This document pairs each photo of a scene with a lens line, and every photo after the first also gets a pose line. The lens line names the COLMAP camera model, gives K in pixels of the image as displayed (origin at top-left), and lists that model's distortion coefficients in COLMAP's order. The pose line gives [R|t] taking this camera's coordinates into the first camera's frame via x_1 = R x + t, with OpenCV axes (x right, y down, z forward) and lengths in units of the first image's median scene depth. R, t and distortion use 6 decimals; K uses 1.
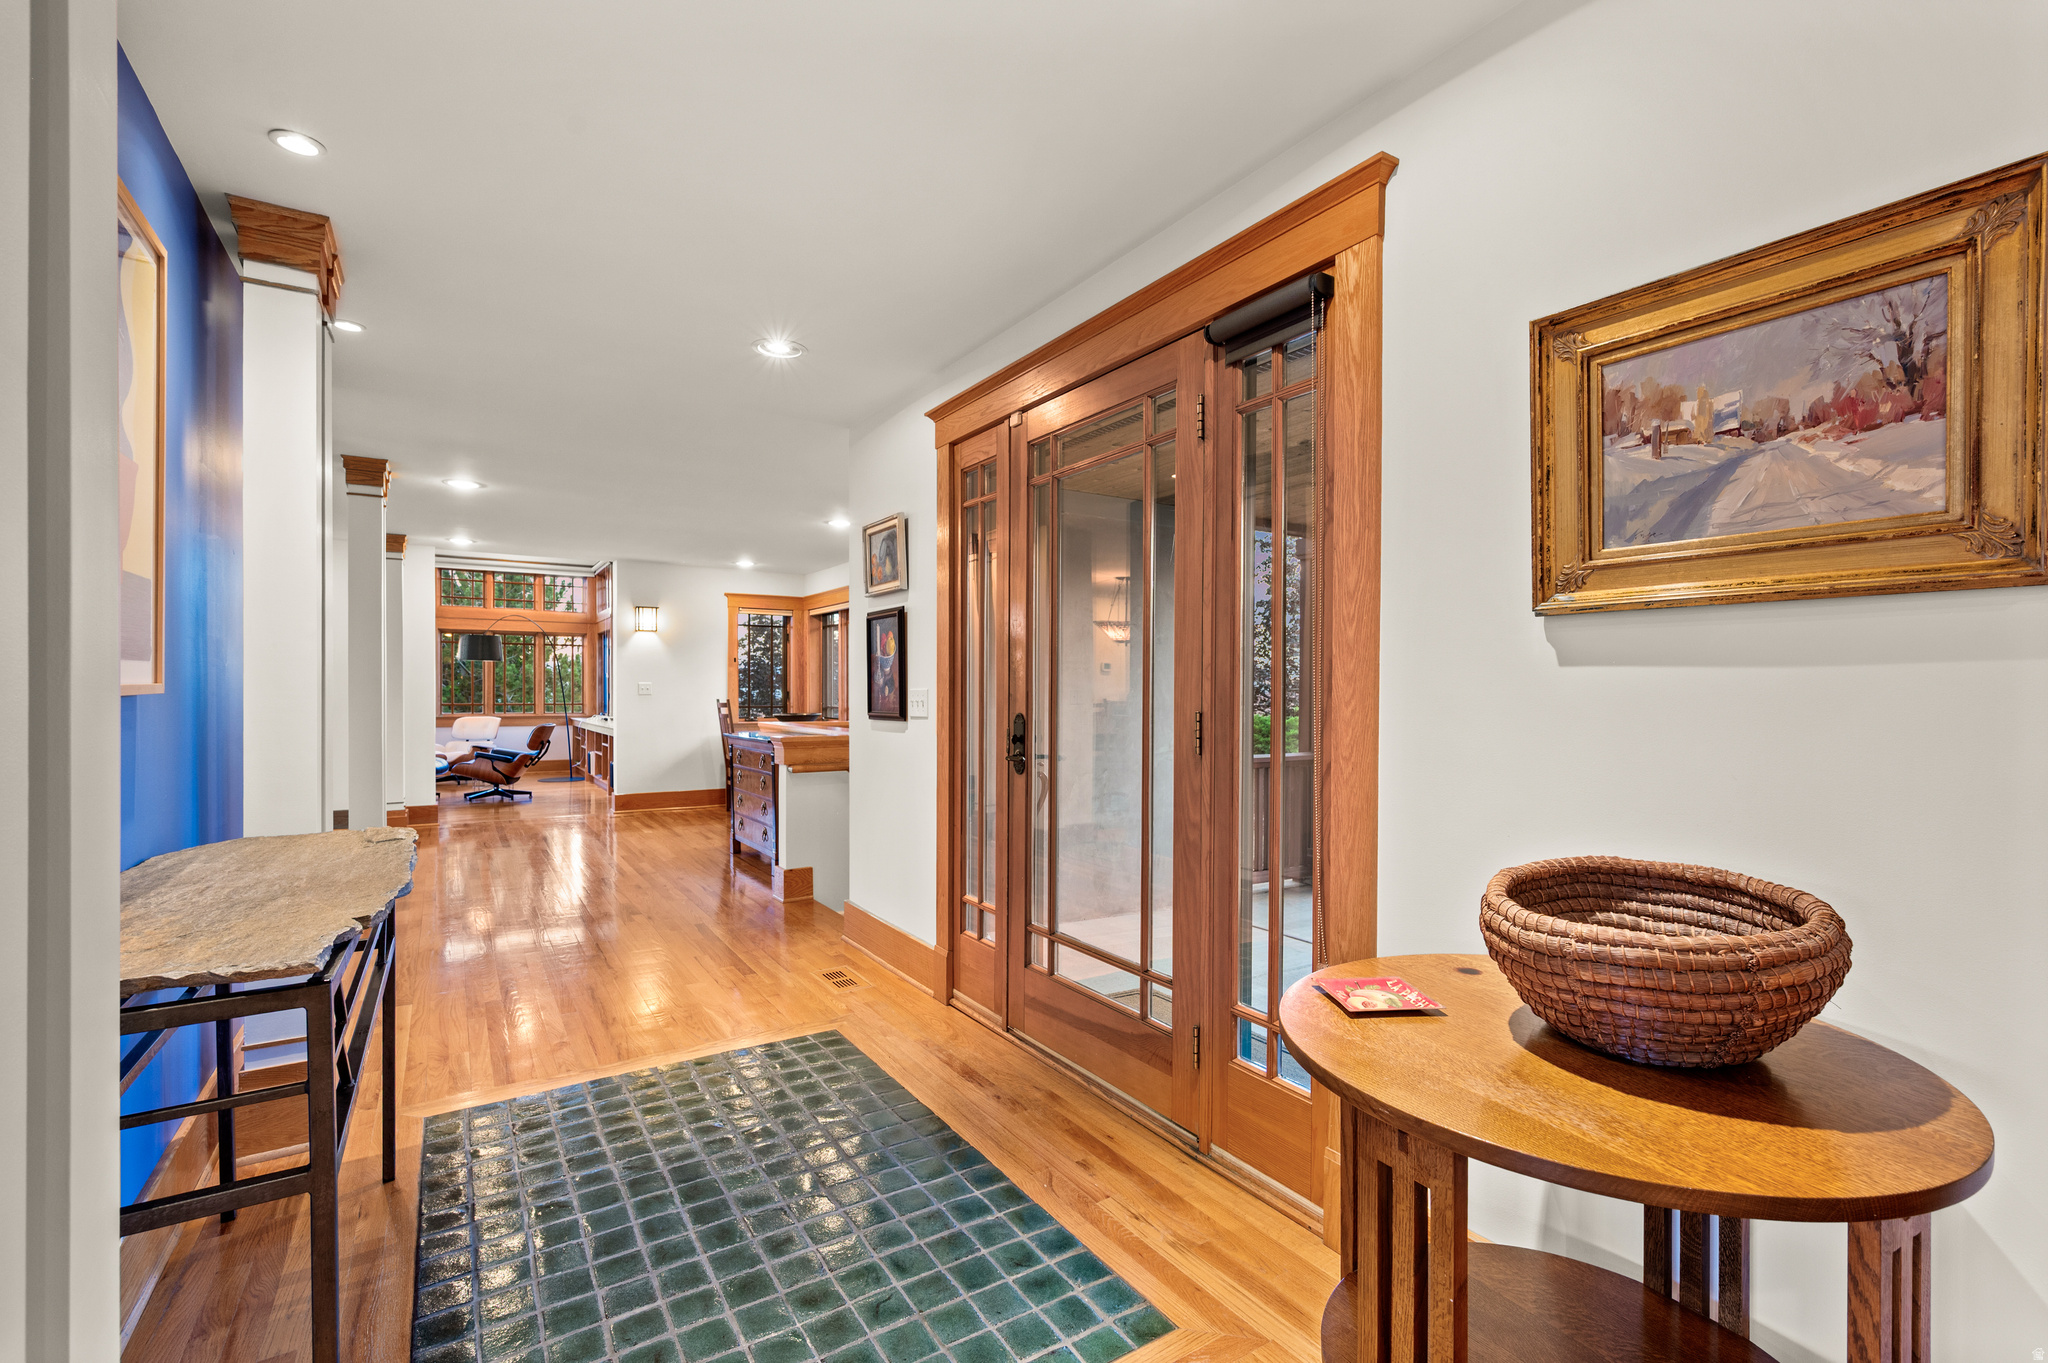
lens RADIAL K [[891.8, 0, 1026.8], [0, 891.8, 693.6], [0, 0, 1]] dist [0.000128, -0.000005]
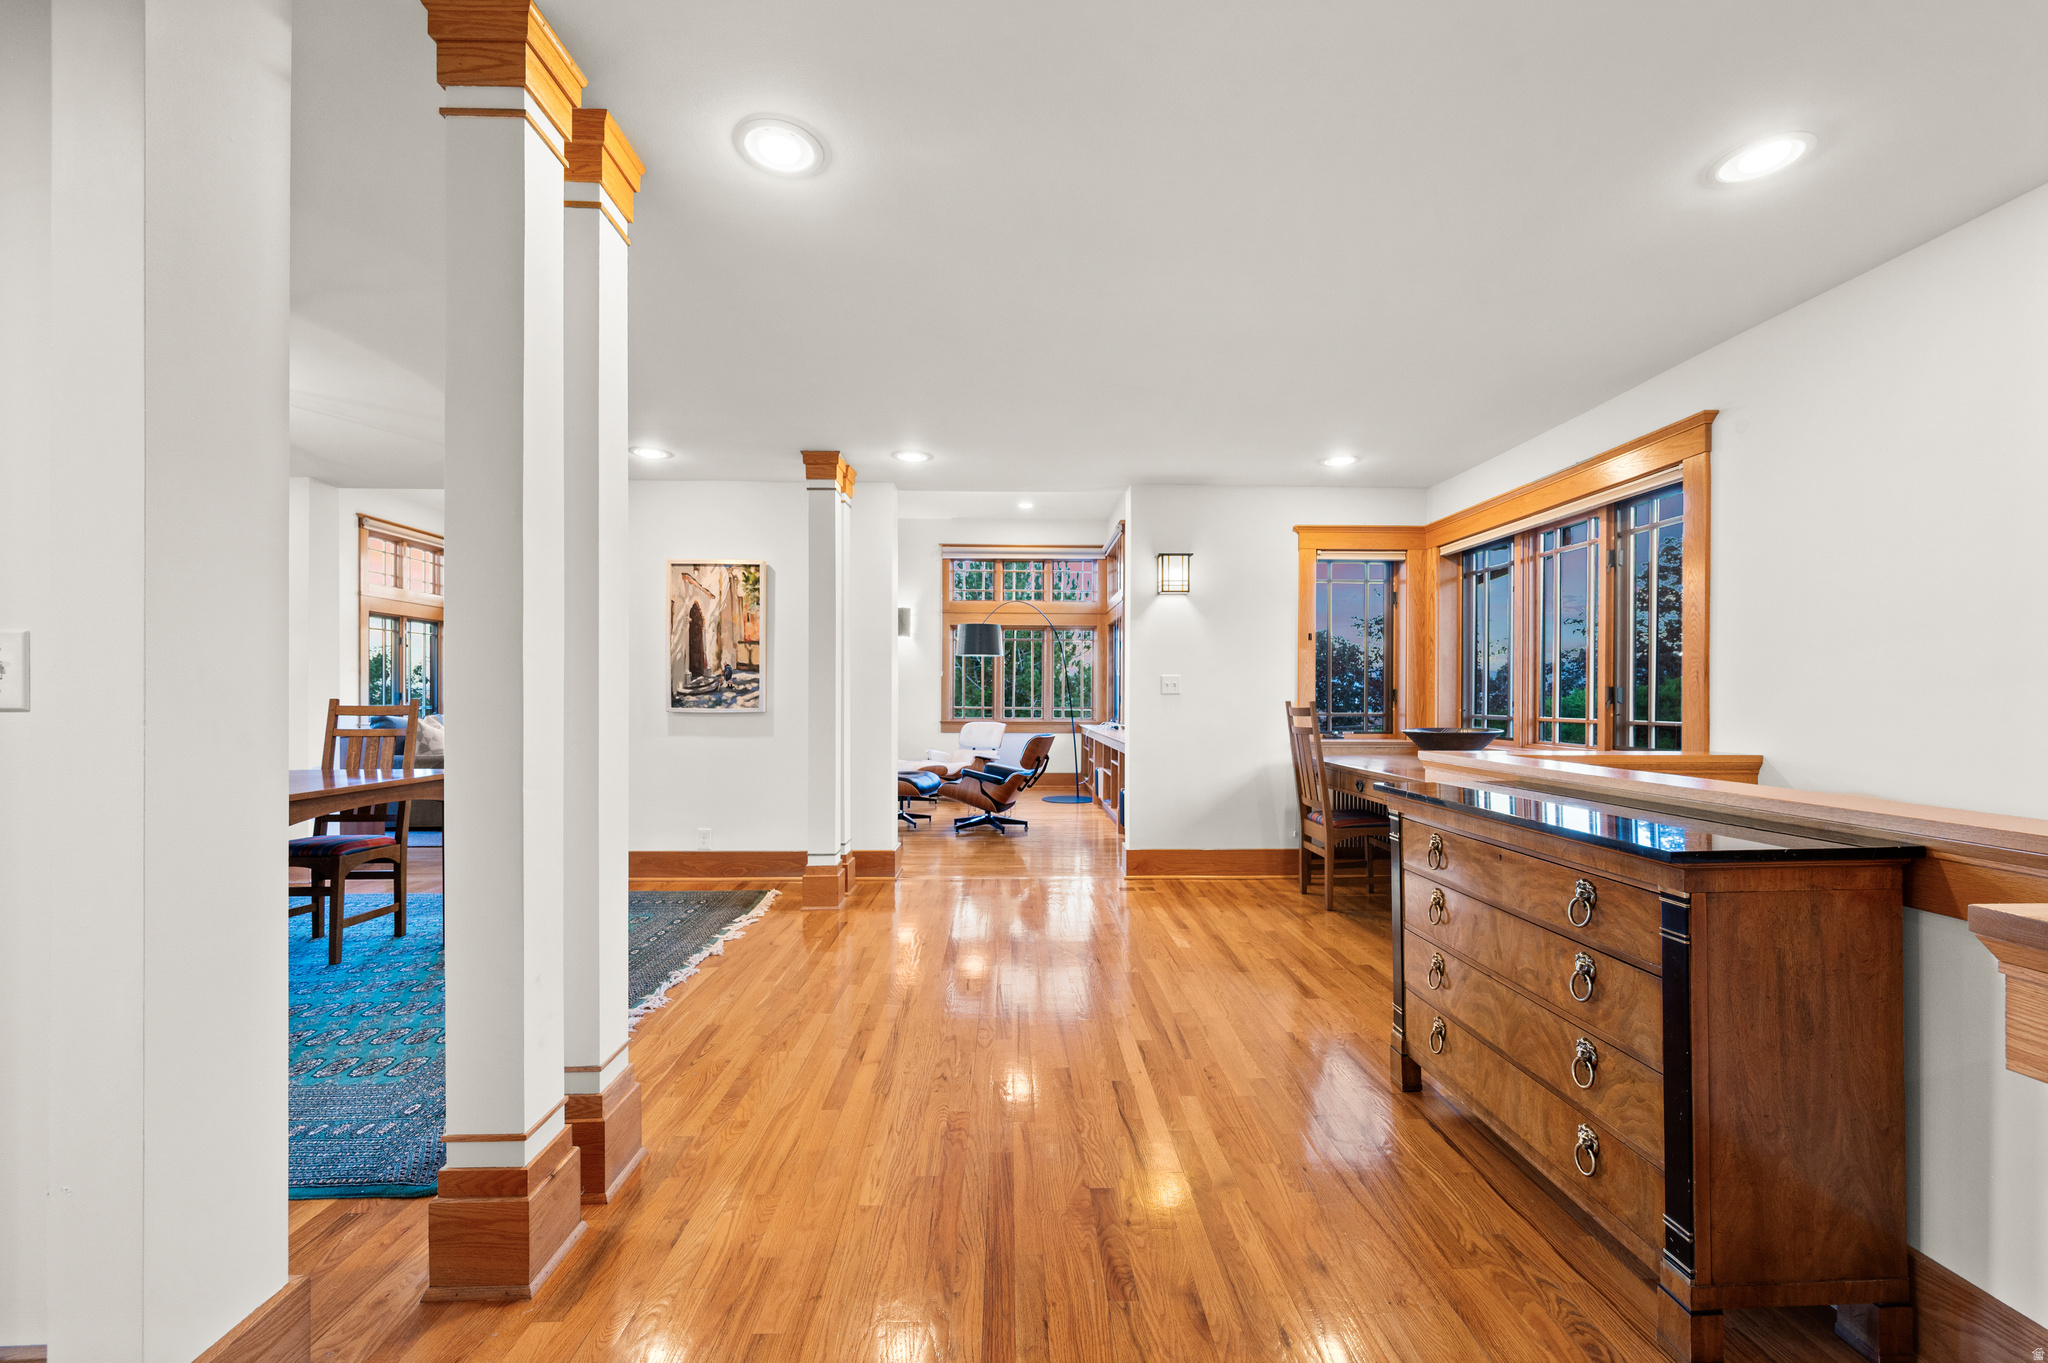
lens RADIAL K [[846.0, 0, 1027.0], [0, 846.0, 706.3], [0, 0, 1]] dist [-0.000718, -0.000024]
pose [[0.852678, 0.005858, -0.522403, -0.159927], [-0.002889, 0.999975, 0.006497, 0.005202], [0.522428, -0.004030, 0.852674, 0.345330]]
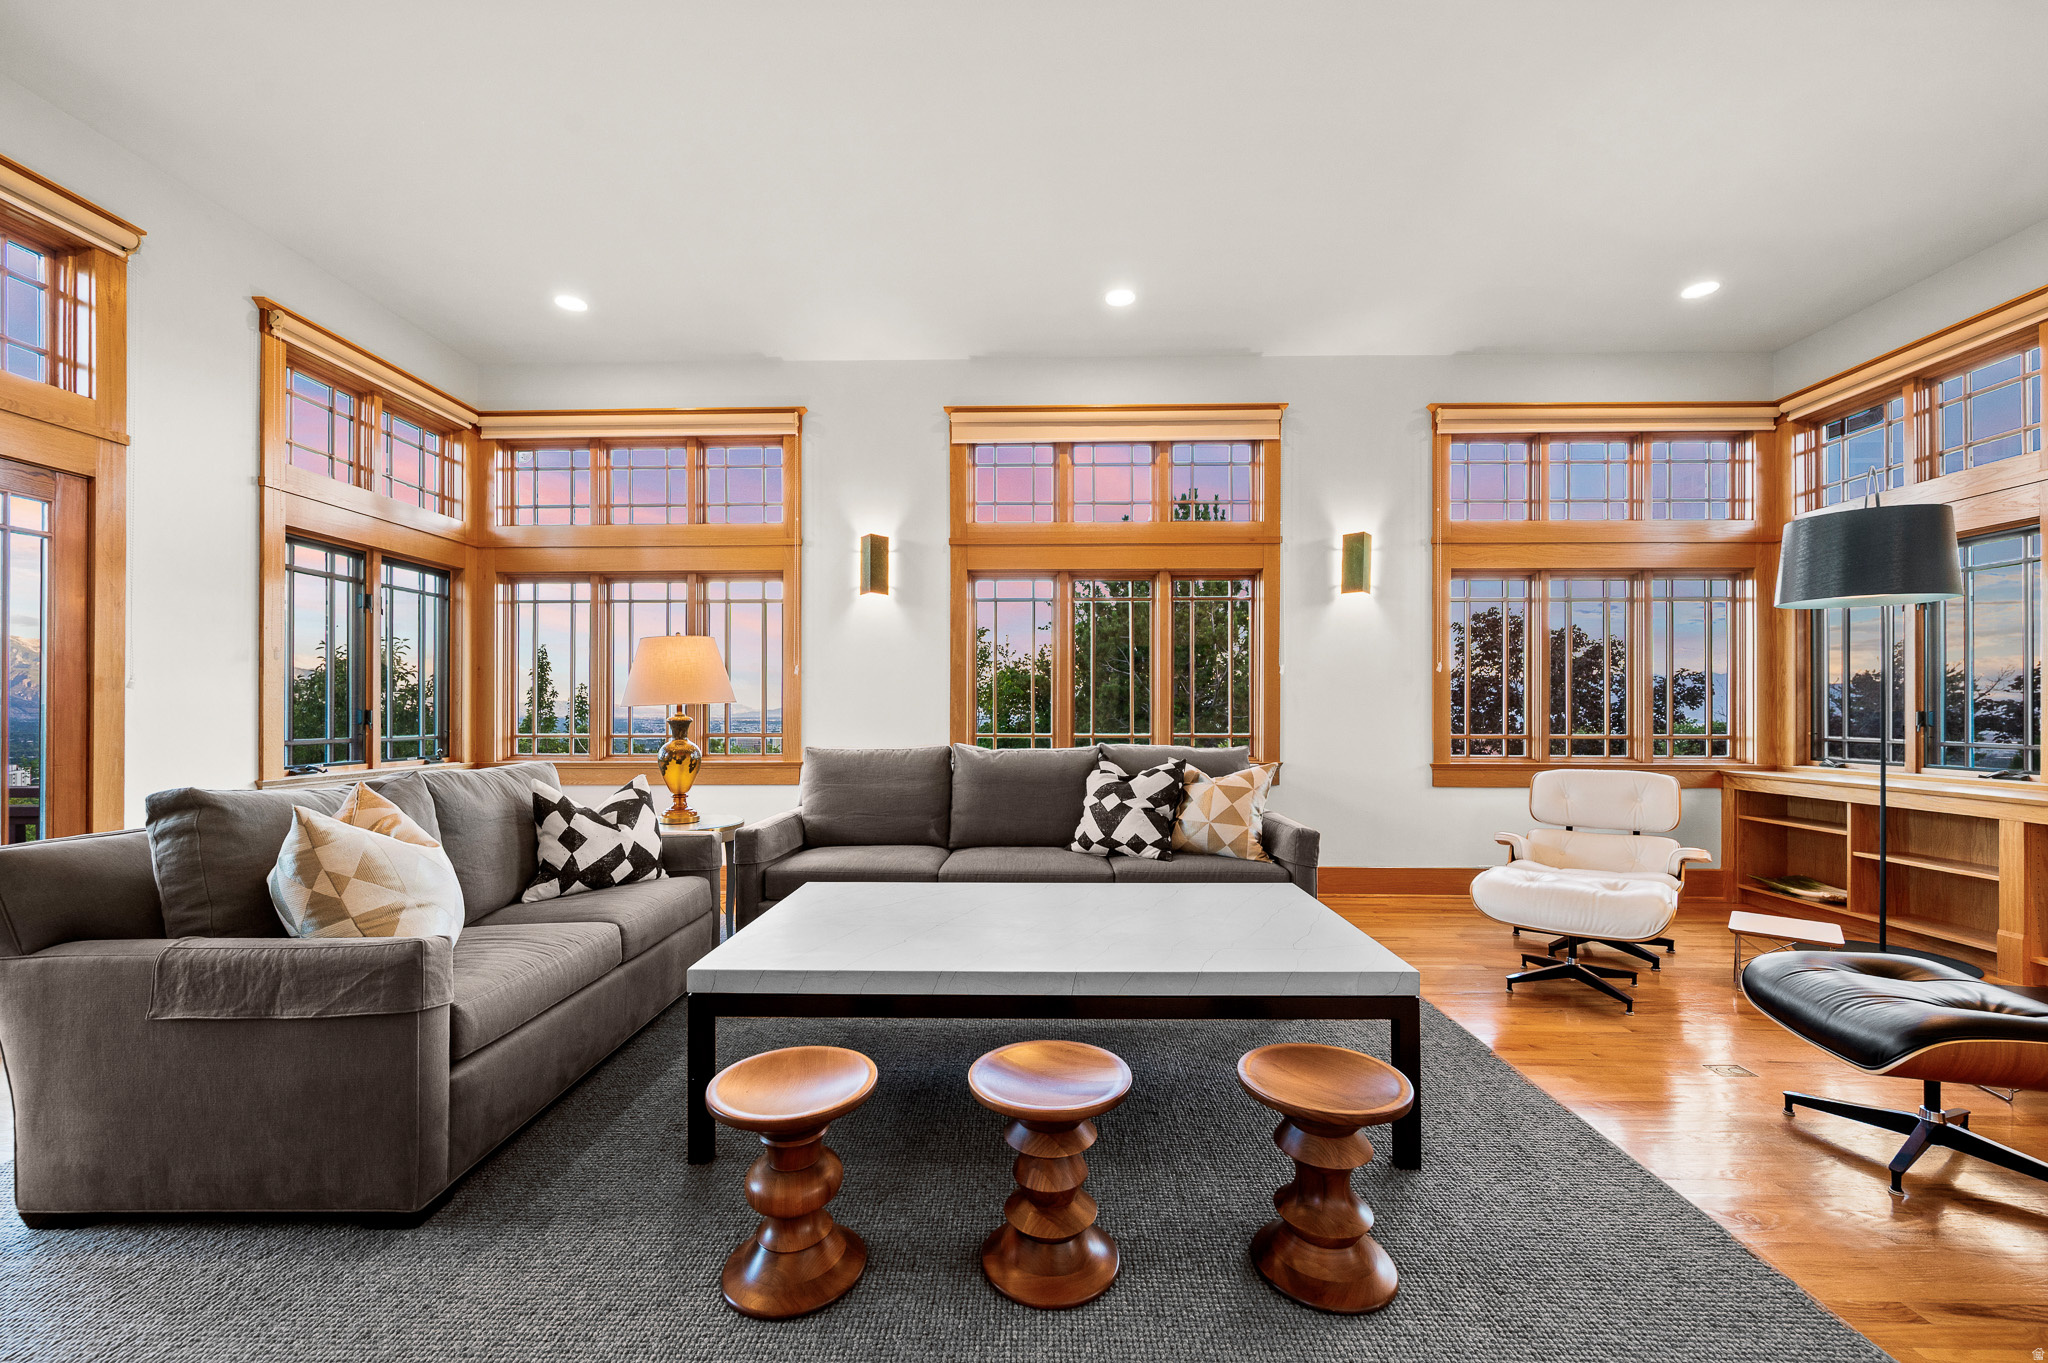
lens RADIAL K [[846.0, 0, 1027.0], [0, 846.0, 706.3], [0, 0, 1]] dist [-0.000718, -0.000024]
pose [[0.830092, -0.001979, -0.557623, -0.667706], [-0.003339, 0.999958, -0.008519, 0.000293], [0.557616, 0.008934, 0.830051, 0.589871]]
